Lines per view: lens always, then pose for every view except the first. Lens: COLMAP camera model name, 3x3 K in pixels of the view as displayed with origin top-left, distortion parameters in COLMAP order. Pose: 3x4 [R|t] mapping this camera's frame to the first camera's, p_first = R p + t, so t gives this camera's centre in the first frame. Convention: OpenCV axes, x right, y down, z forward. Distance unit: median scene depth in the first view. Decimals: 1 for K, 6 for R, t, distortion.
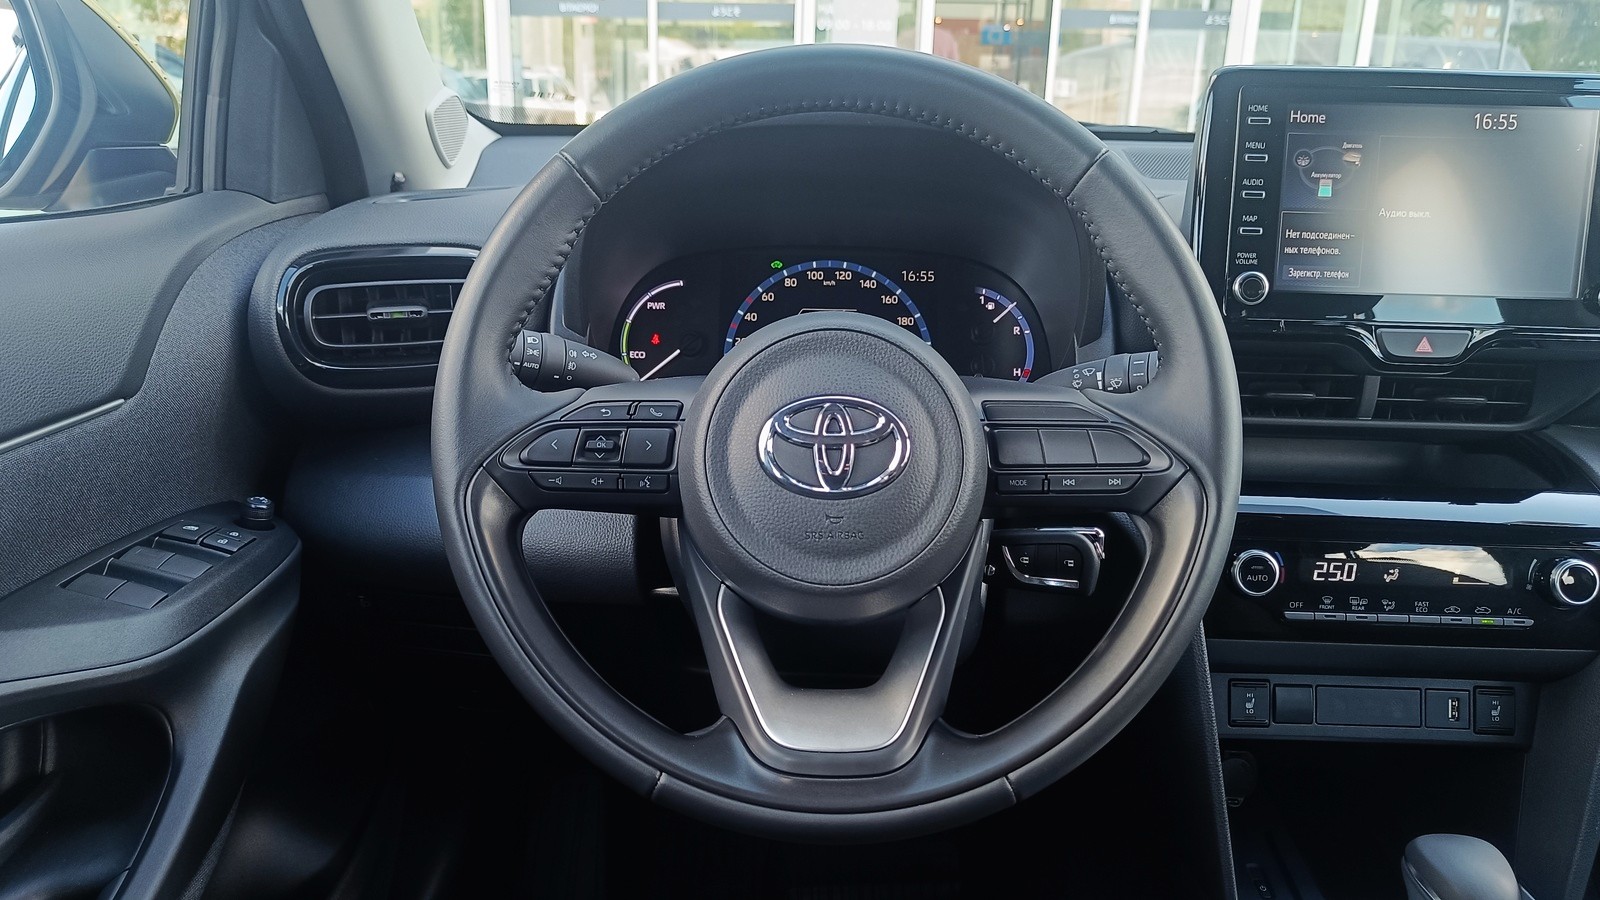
lens RADIAL K [[1126.9, 0, 800.0], [0, 1126.9, 450.0], [0, 0, 1]] dist [0.046351, -0.088141]
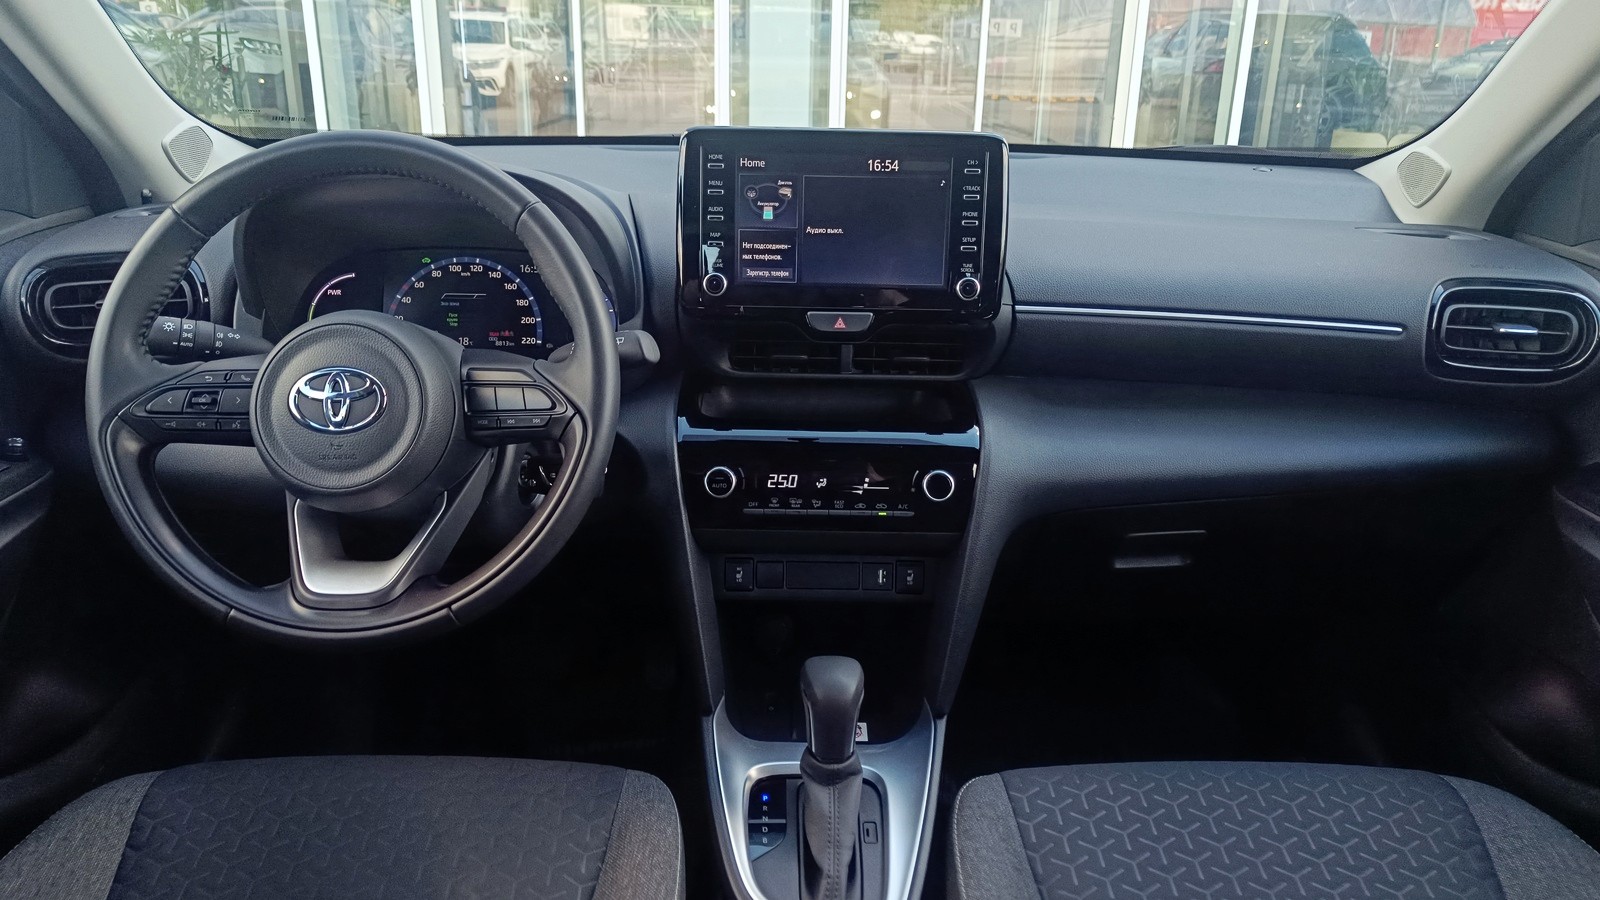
lens RADIAL K [[1102.2, 0, 800.0], [0, 1102.2, 450.0], [0, 0, 1]] dist [0.002990, -0.003071]
pose [[0.999311, -0.011810, 0.035178, 0.453328], [0.009870, 0.998448, 0.054806, -0.008780], [-0.035771, -0.054421, 0.997877, -0.402824]]
